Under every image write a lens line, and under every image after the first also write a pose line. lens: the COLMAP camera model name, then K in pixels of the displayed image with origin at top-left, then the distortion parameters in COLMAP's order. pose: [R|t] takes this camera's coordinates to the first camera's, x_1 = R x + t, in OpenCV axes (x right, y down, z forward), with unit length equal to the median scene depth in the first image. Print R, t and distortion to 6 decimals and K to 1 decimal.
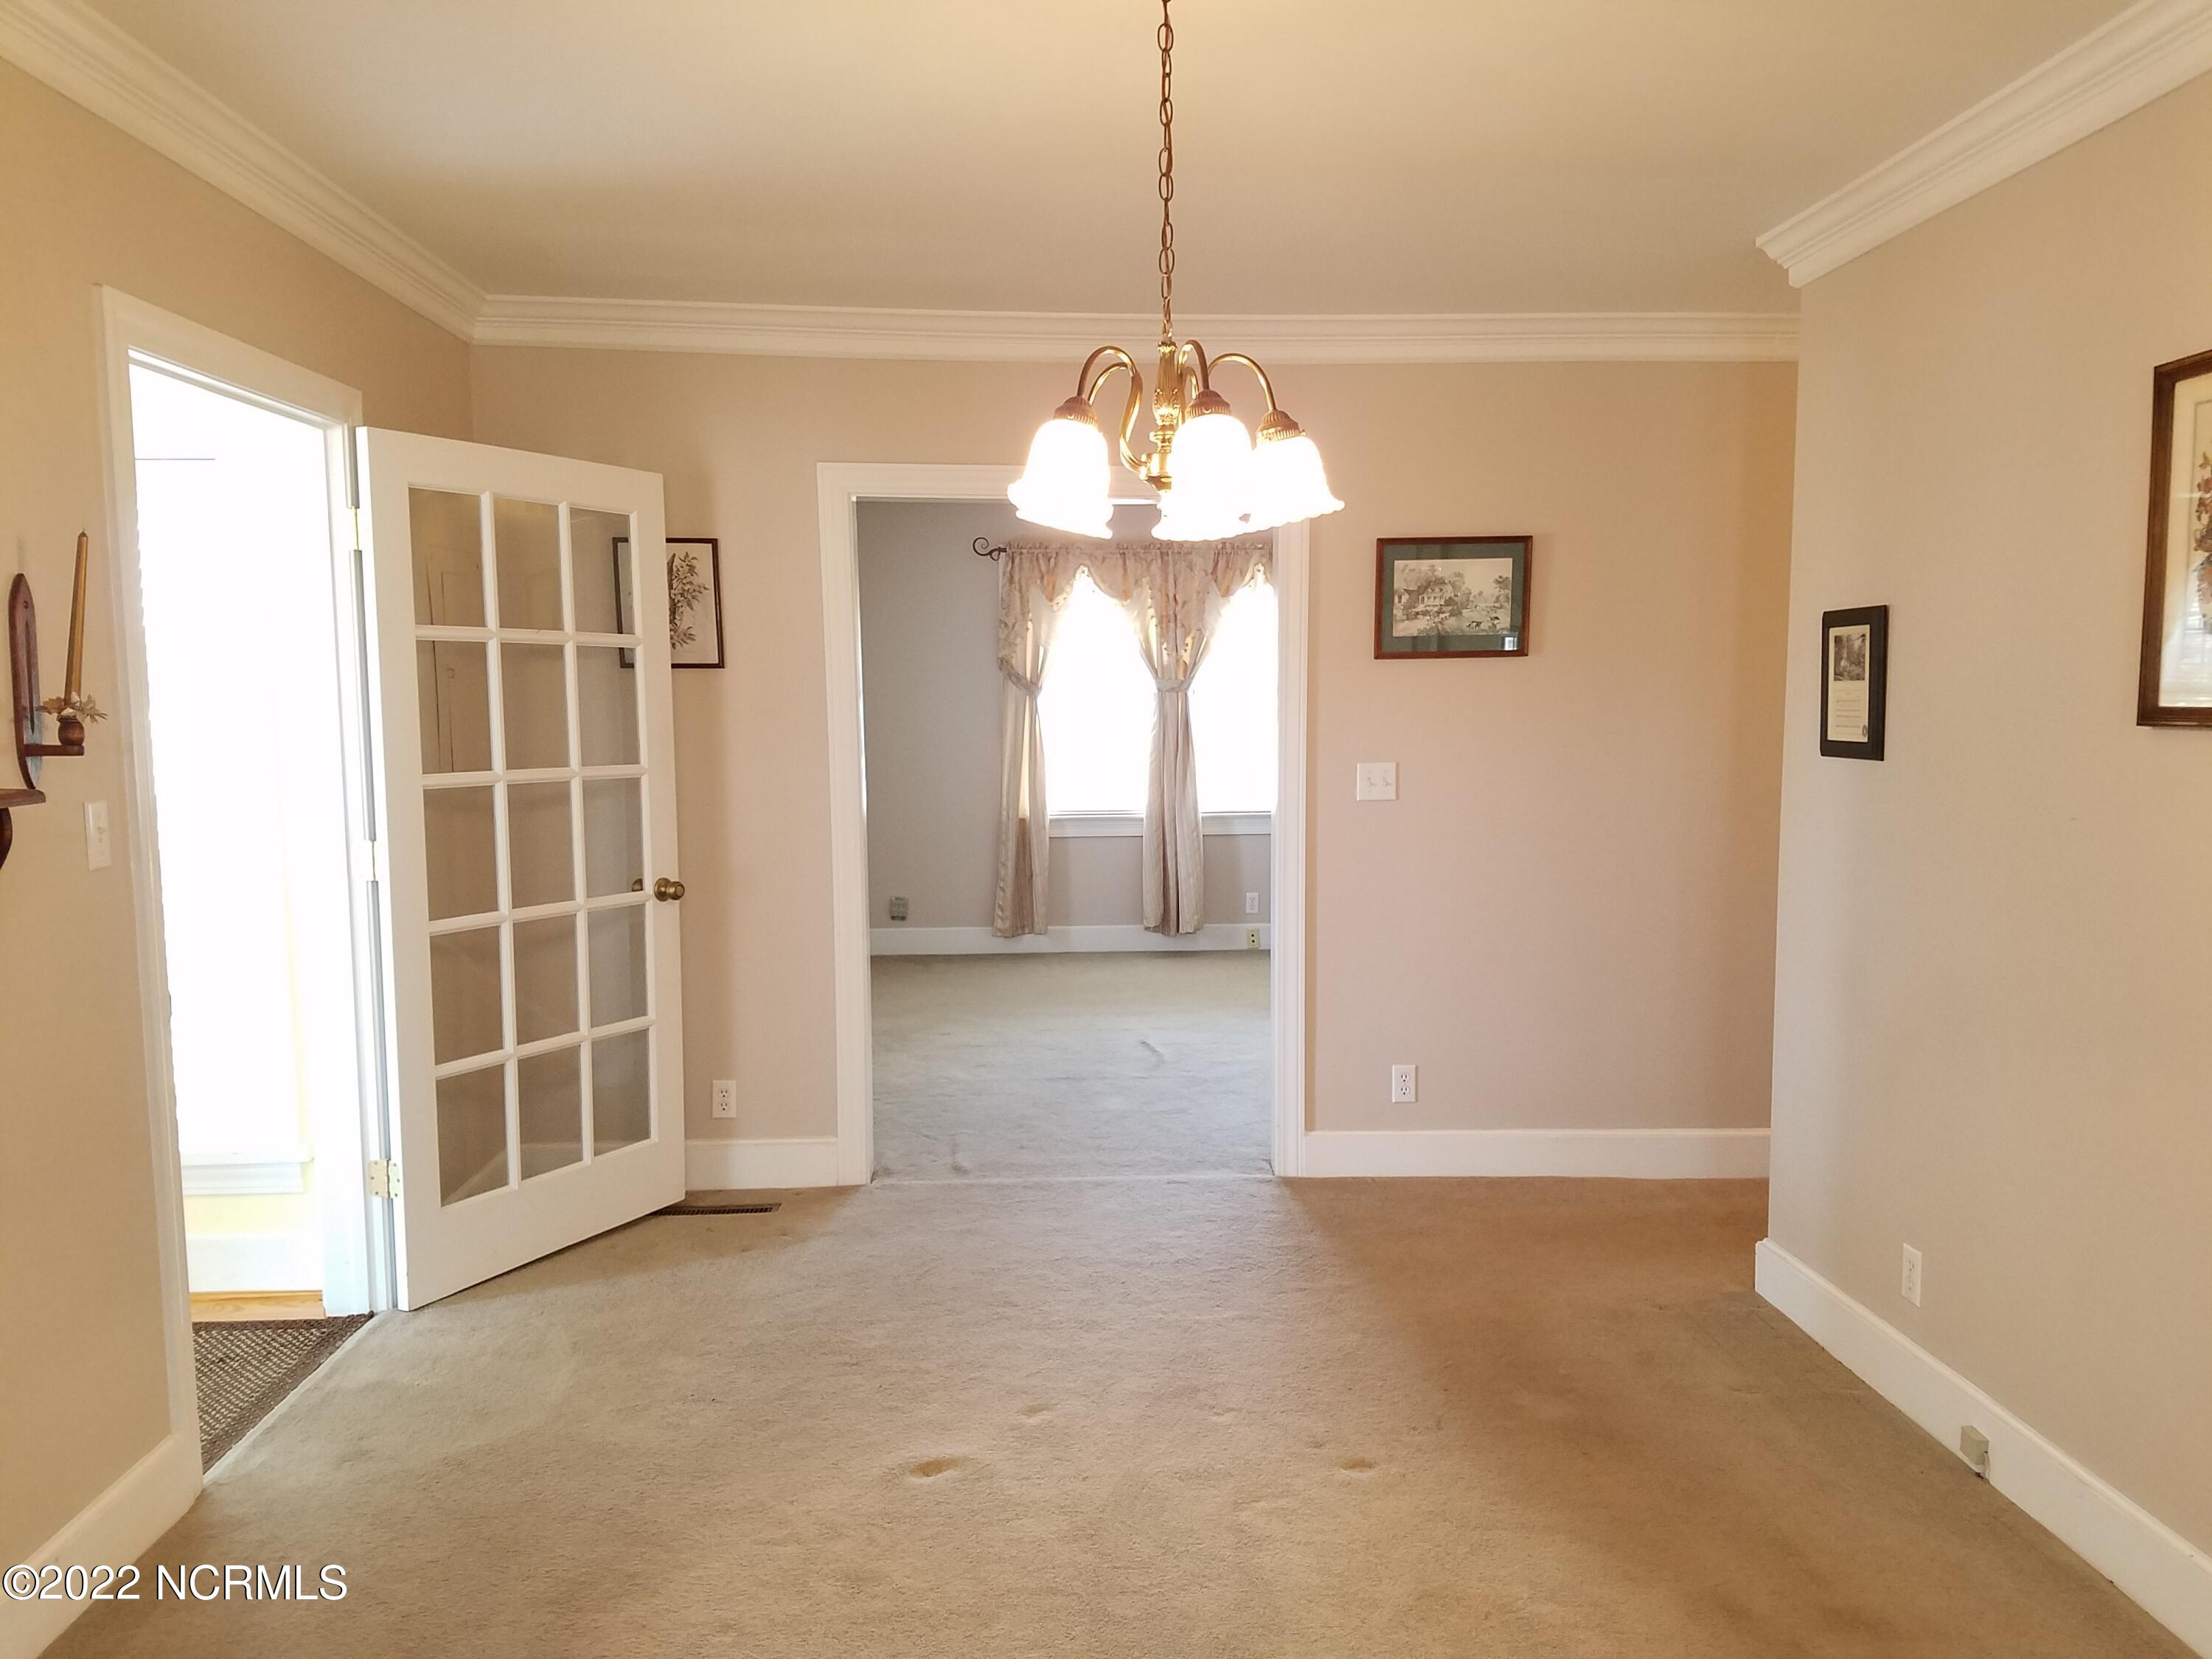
lens RADIAL K [[1645.1, 0, 1093.7], [0, 1645.1, 846.3], [0, 0, 1]] dist [0.001786, -0.000939]
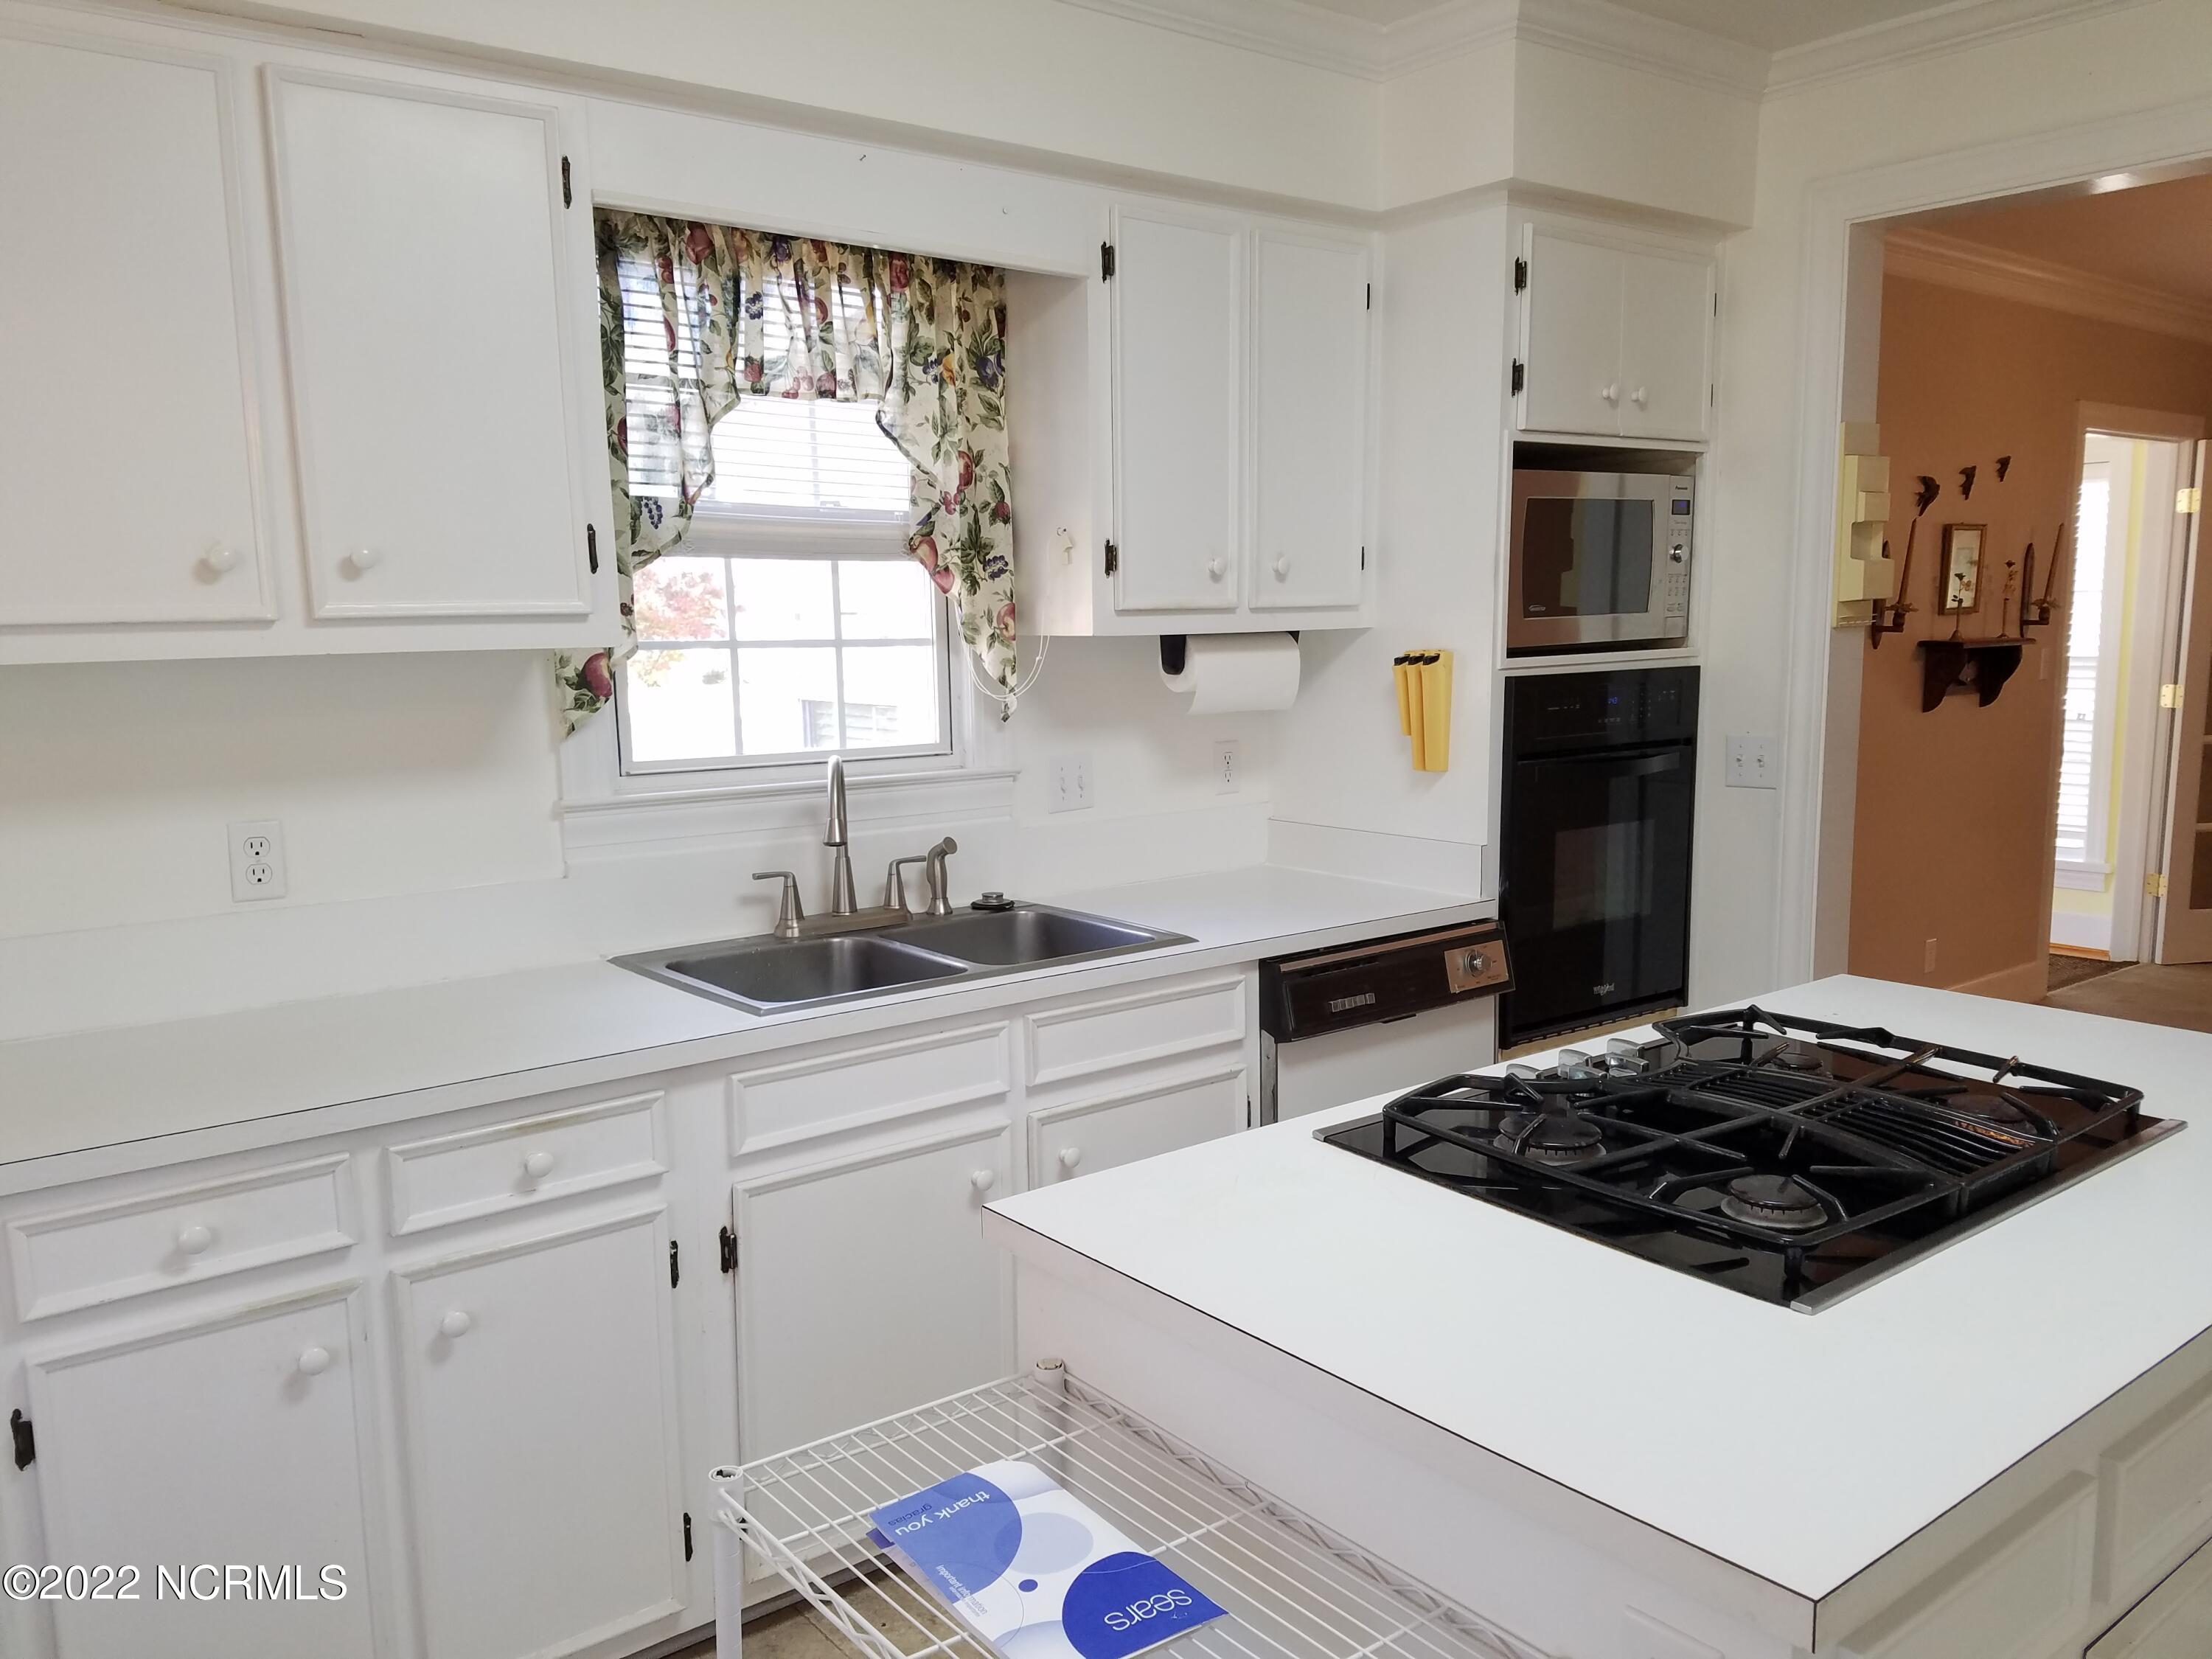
lens RADIAL K [[1645.1, 0, 1093.7], [0, 1645.1, 846.3], [0, 0, 1]] dist [0.001786, -0.000939]
pose [[0.555360, 0.120686, -0.822807, 0.385747], [-0.069836, 0.992687, 0.098467, 0.080467], [0.828673, 0.002777, 0.559726, -0.938484]]
